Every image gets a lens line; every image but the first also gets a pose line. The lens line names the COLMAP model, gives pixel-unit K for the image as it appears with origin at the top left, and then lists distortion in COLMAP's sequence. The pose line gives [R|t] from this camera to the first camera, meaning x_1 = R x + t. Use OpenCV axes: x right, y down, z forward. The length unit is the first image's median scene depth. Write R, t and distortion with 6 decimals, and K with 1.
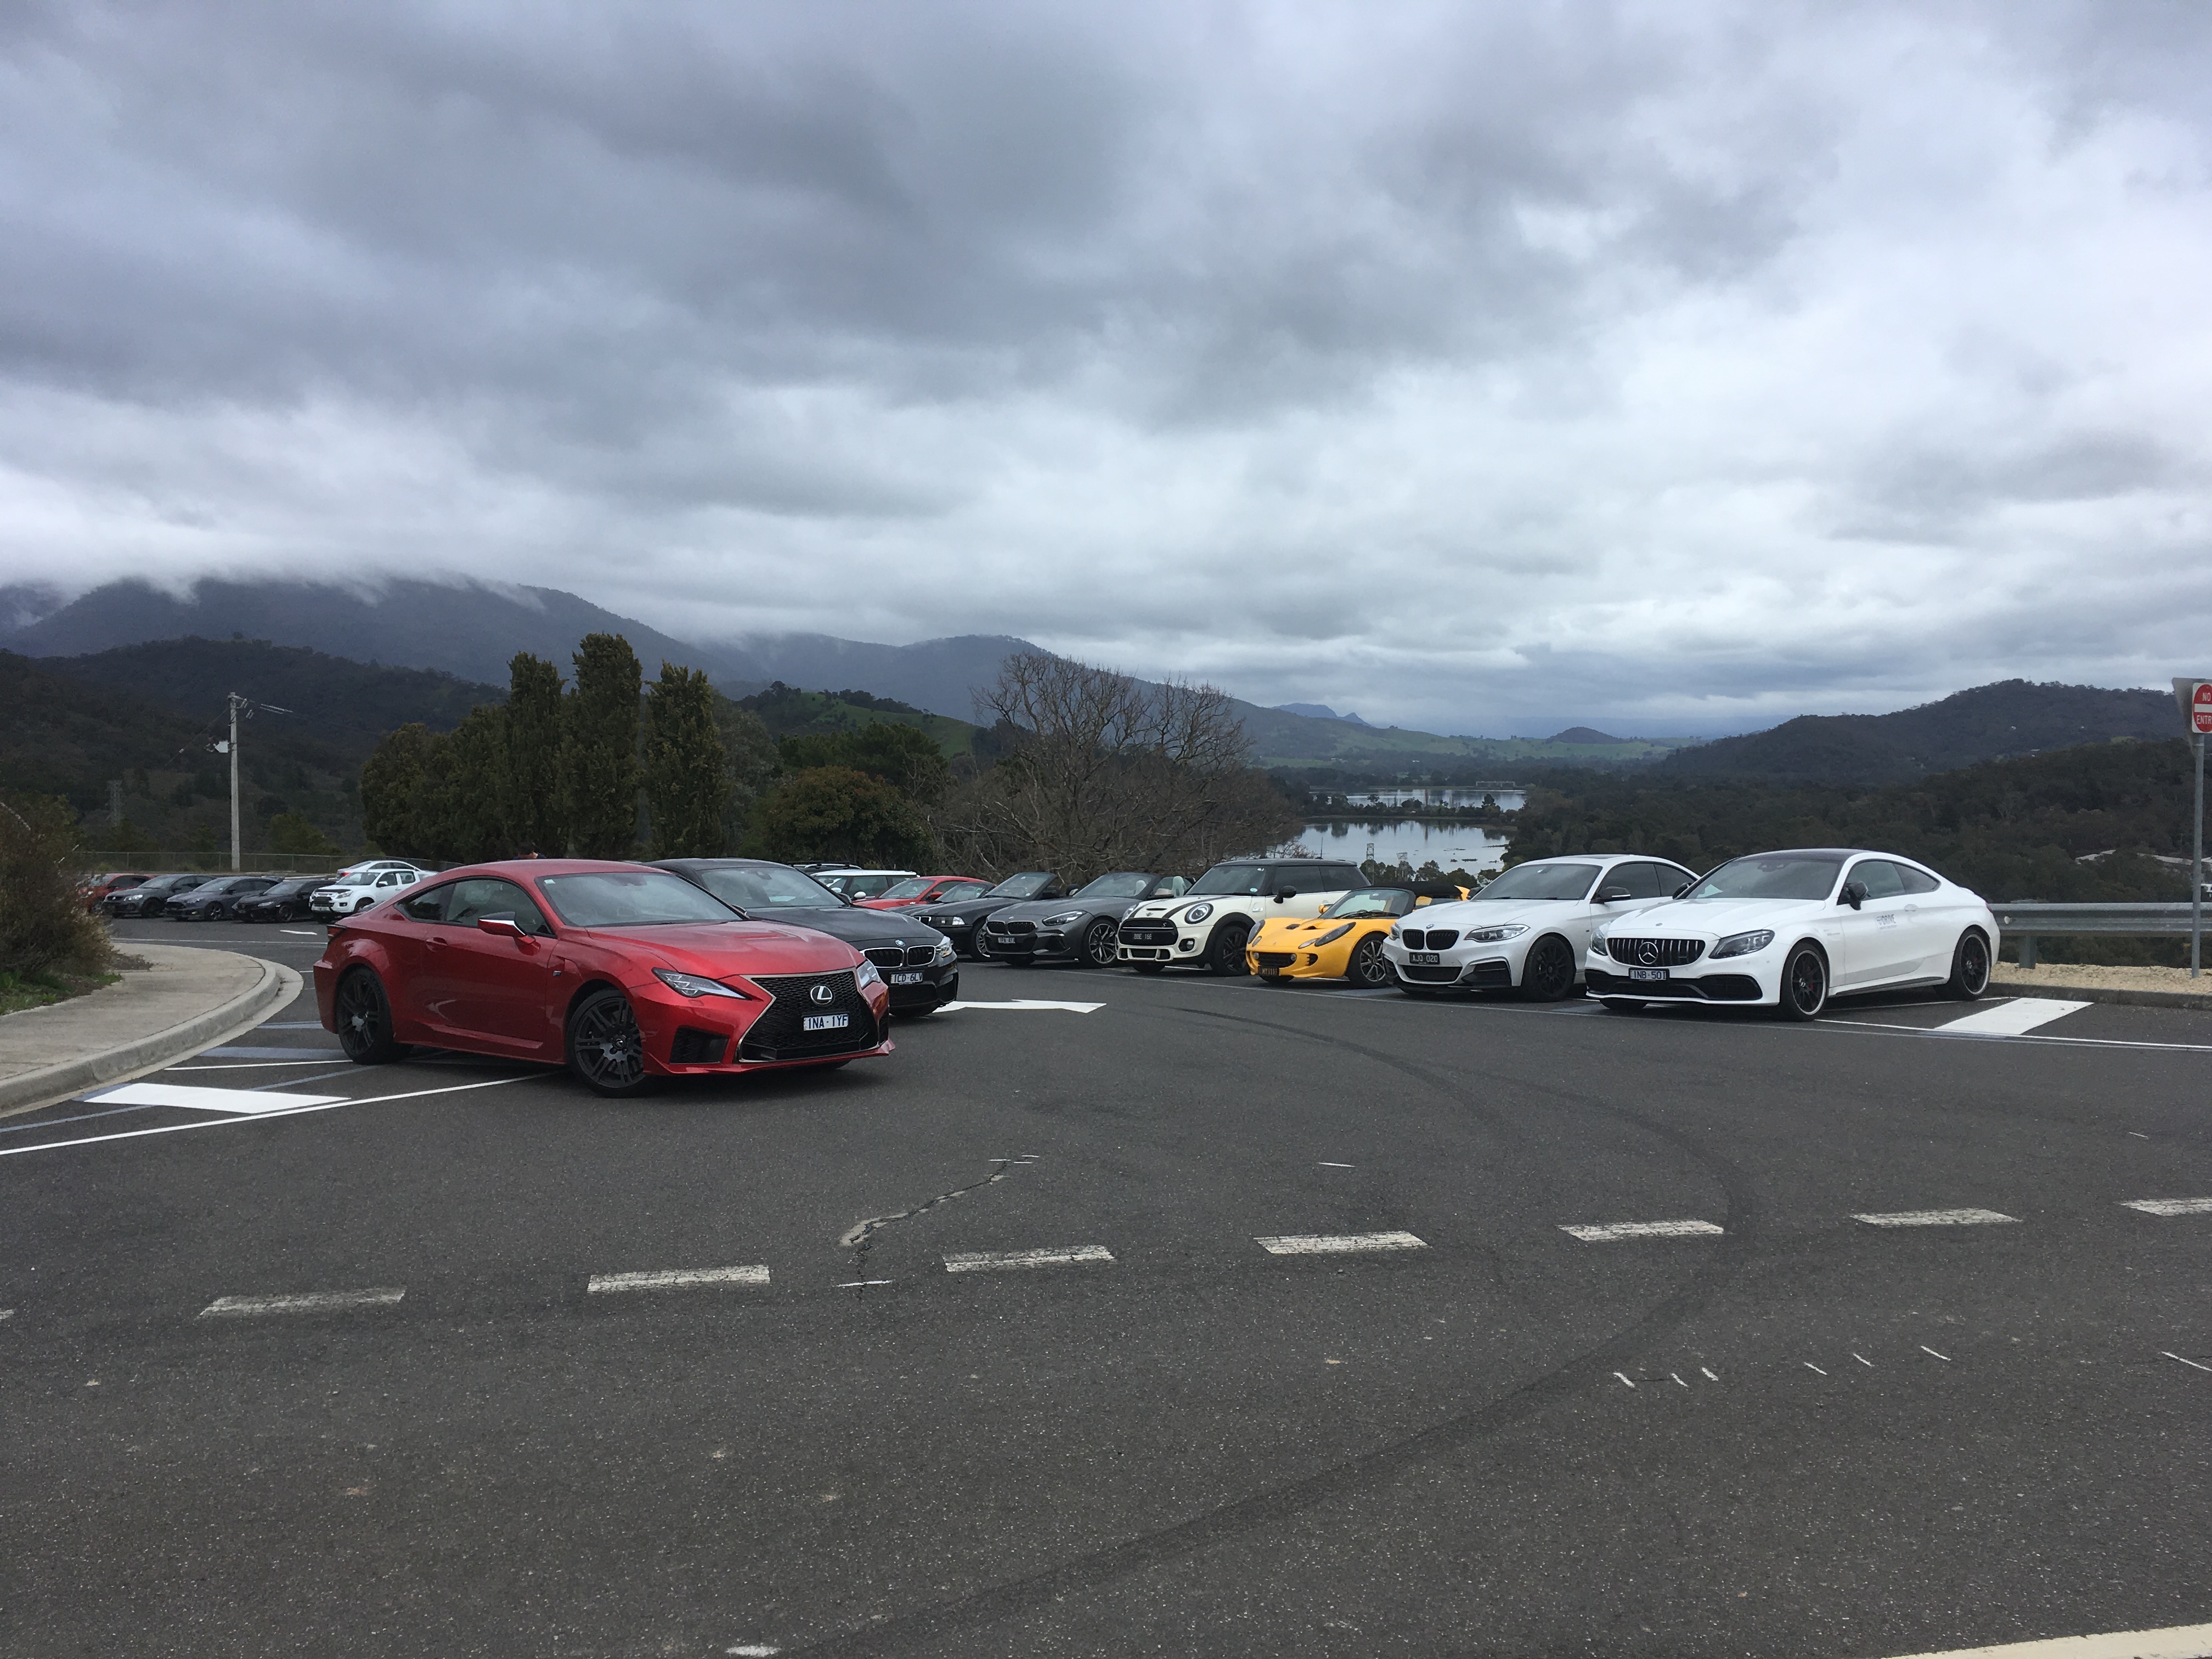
lens RADIAL K [[1869.9, 0, 1112.7], [0, 1869.9, 826.3], [0, 0, 1]] dist [0.098343, -0.132901]
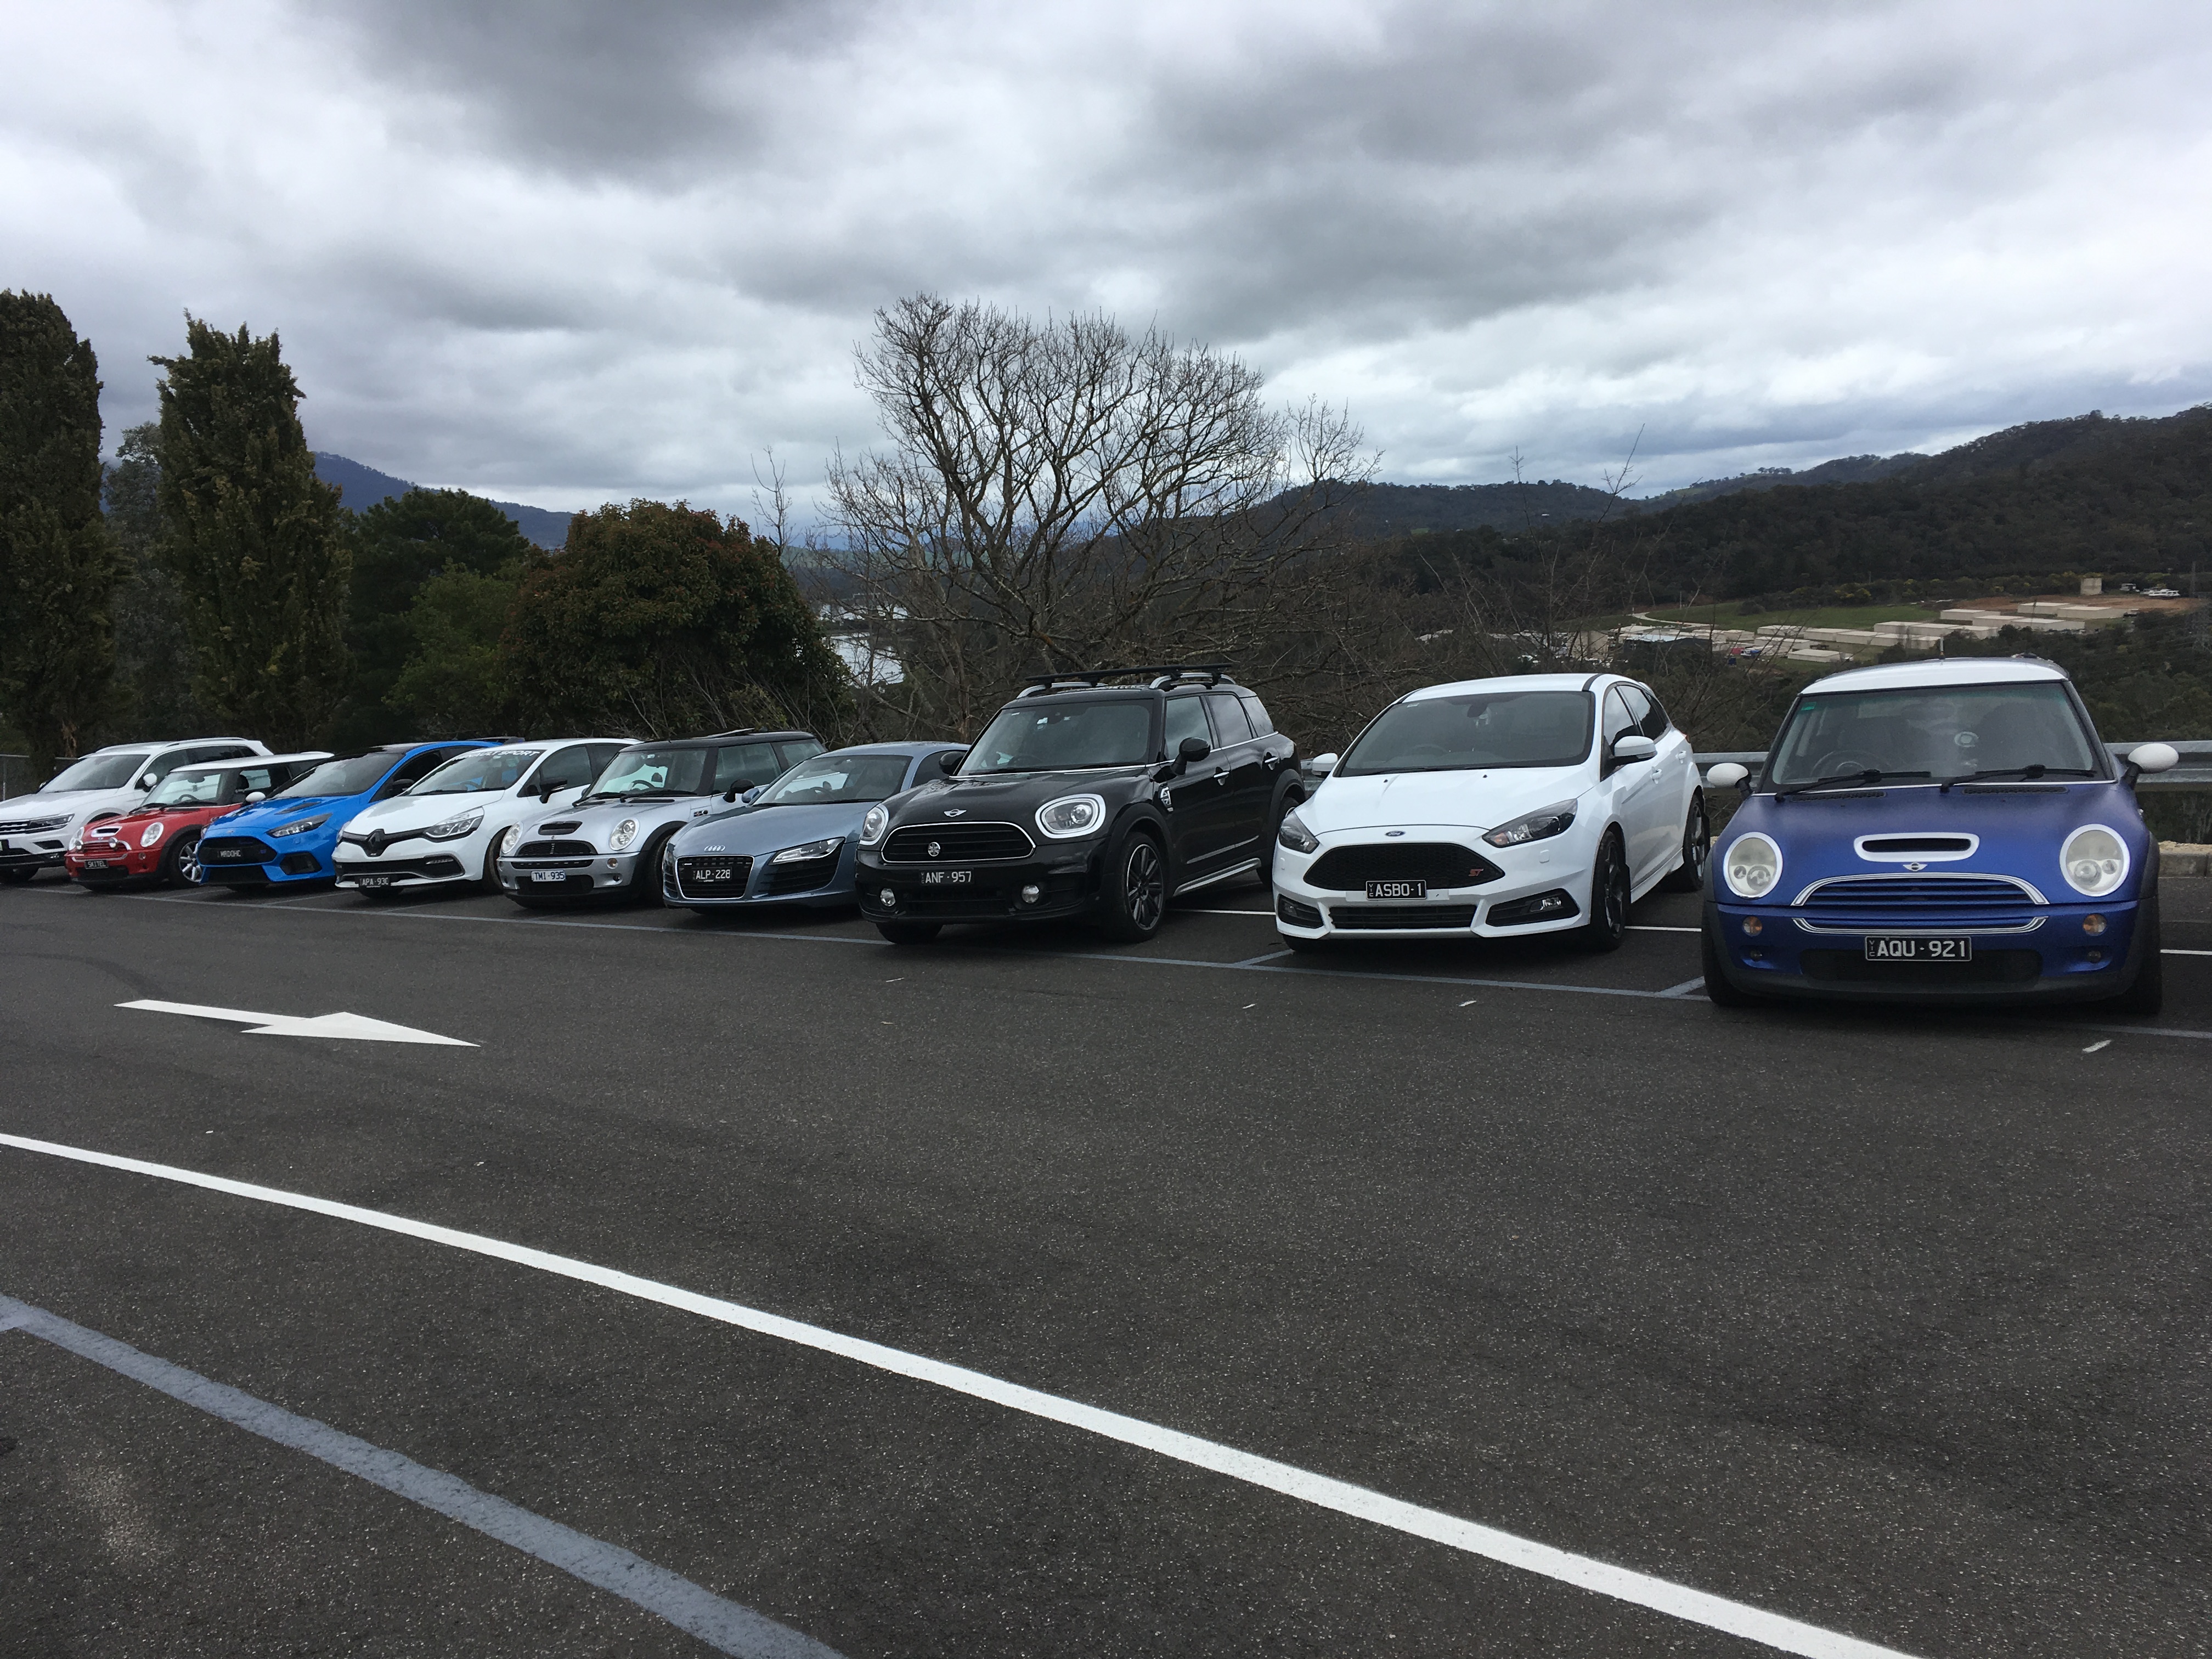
lens RADIAL K [[1869.9, 0, 1112.7], [0, 1869.9, 826.3], [0, 0, 1]] dist [0.098343, -0.132901]
pose [[0.945701, -0.082529, 0.314387, -0.178943], [0.051359, 0.993019, 0.106183, 0.006807], [-0.320956, -0.084271, 0.943338, 0.432892]]
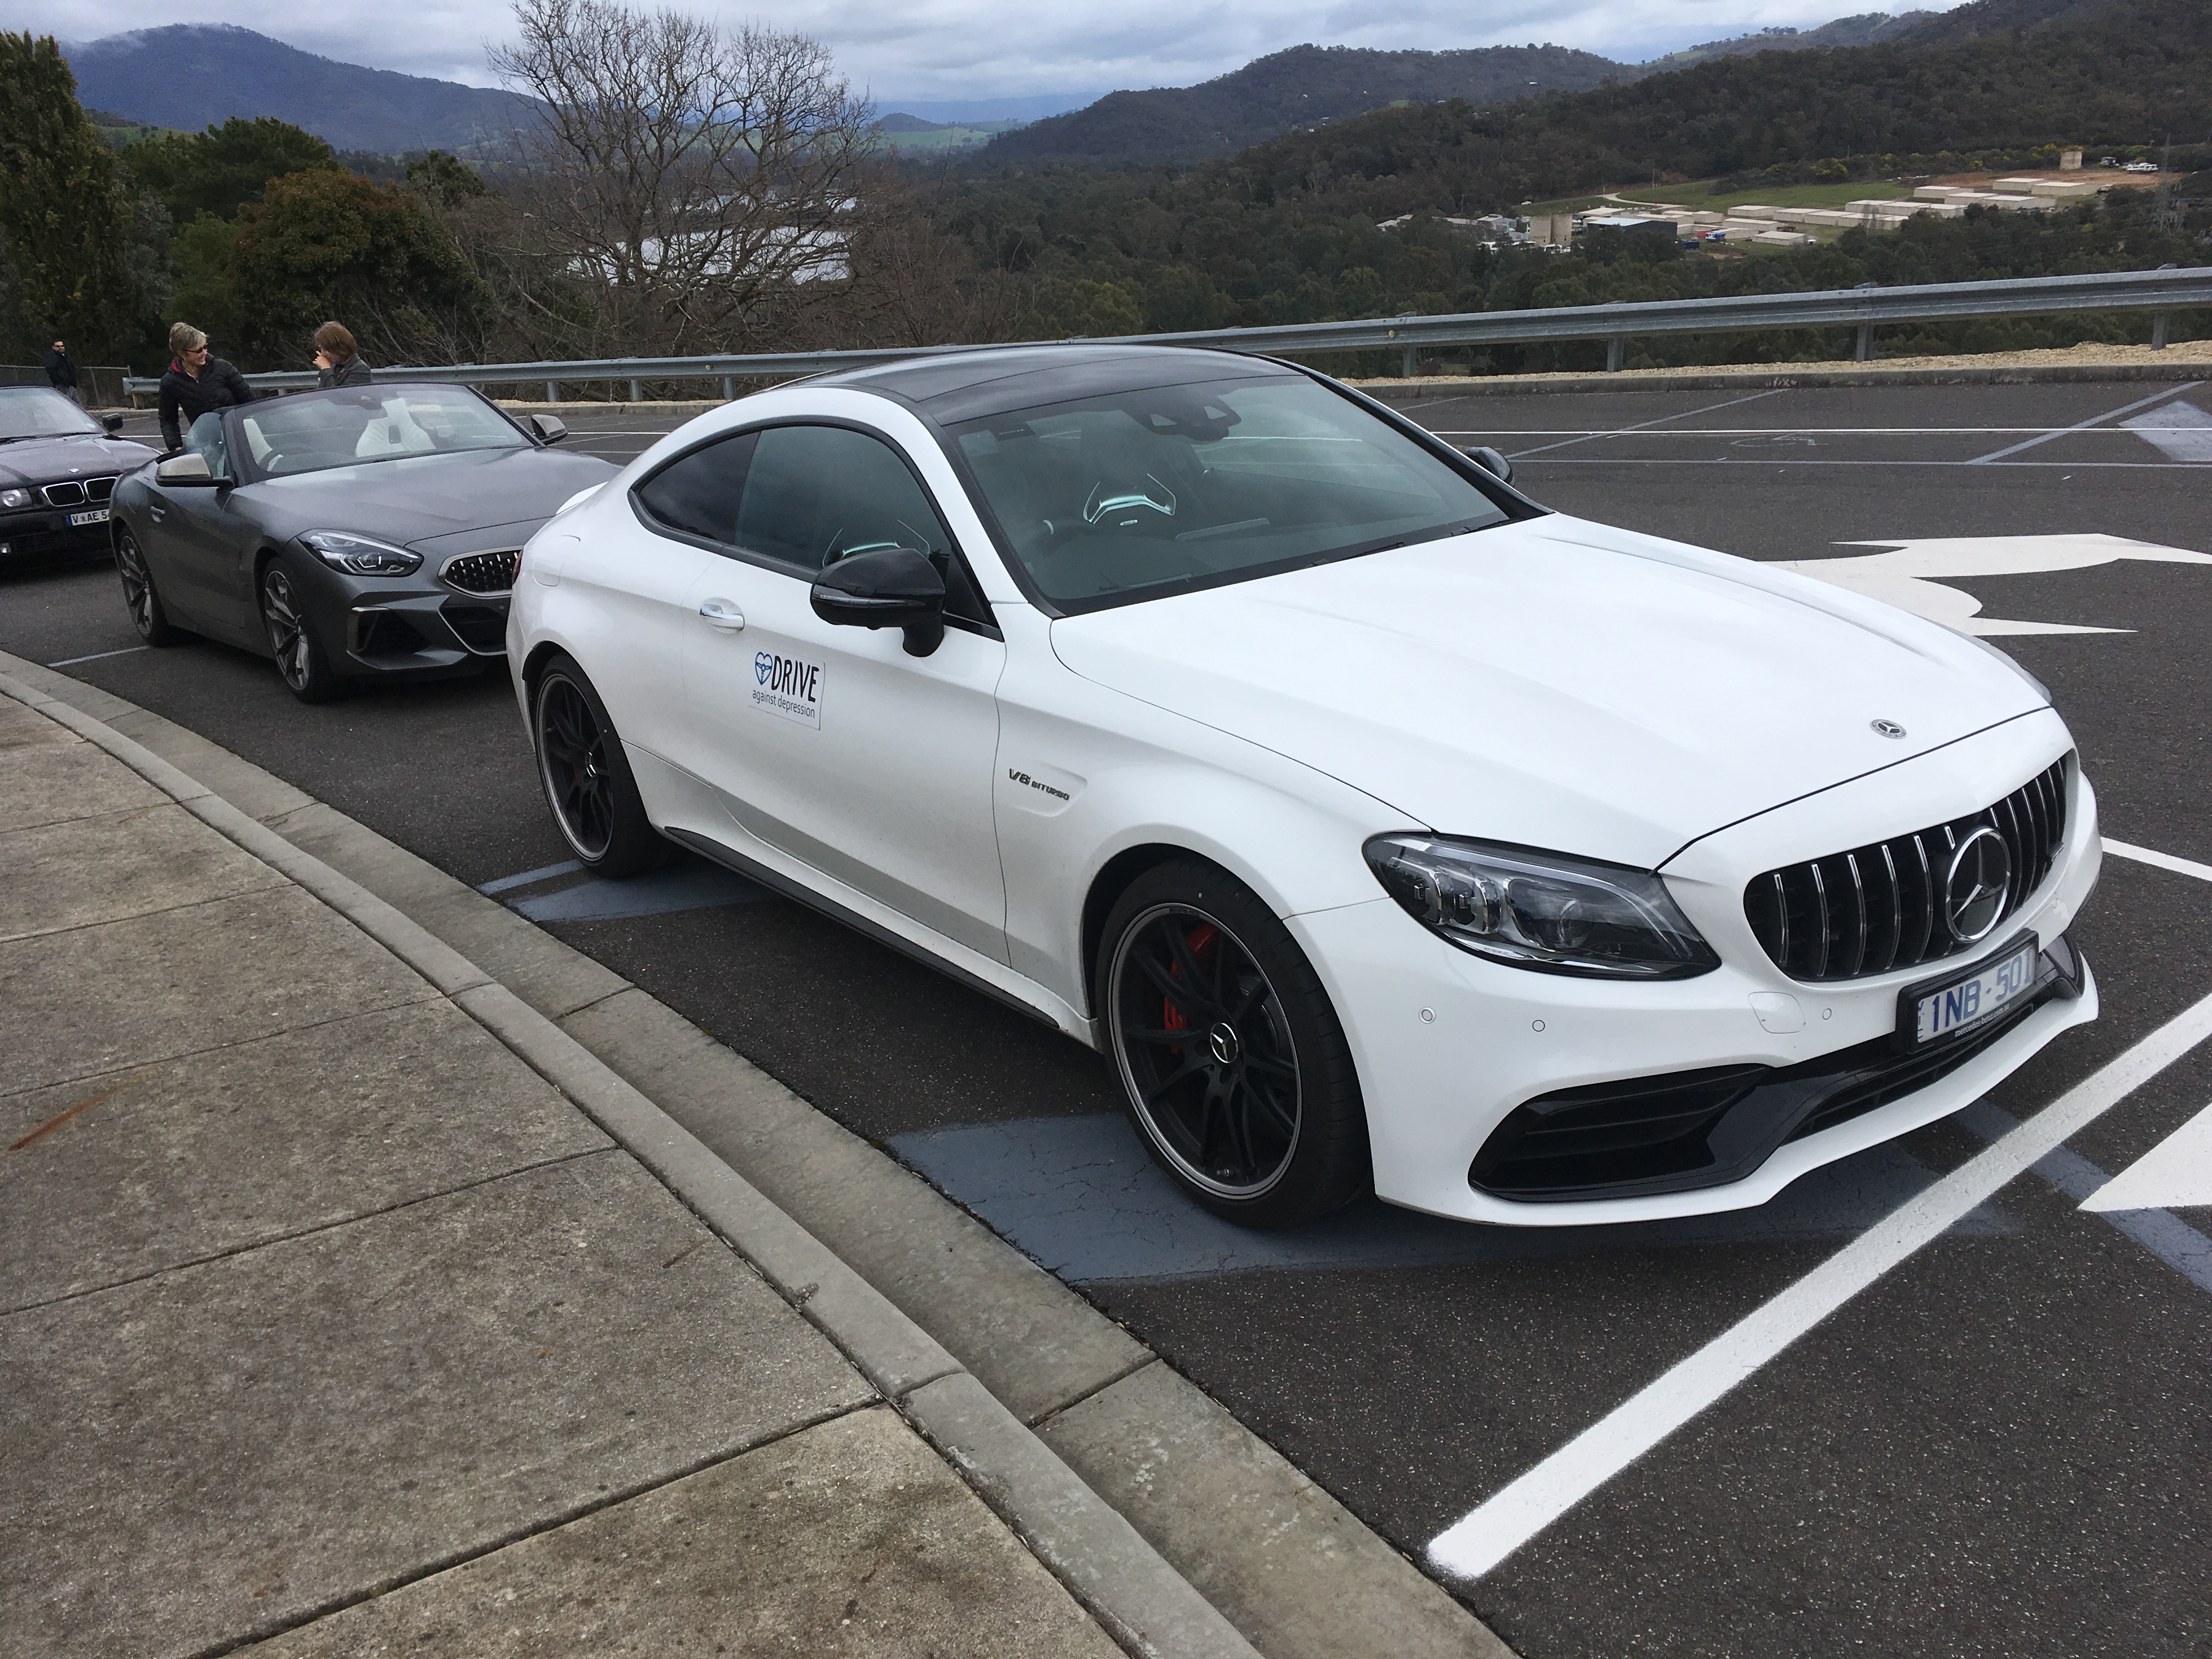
lens RADIAL K [[1869.9, 0, 1112.7], [0, 1869.9, 826.3], [0, 0, 1]] dist [0.098343, -0.132901]
pose [[0.939209, -0.159170, 0.304223, -0.114065], [0.060583, 0.948977, 0.309471, -0.000938], [-0.337959, -0.272228, 0.900931, 0.170672]]
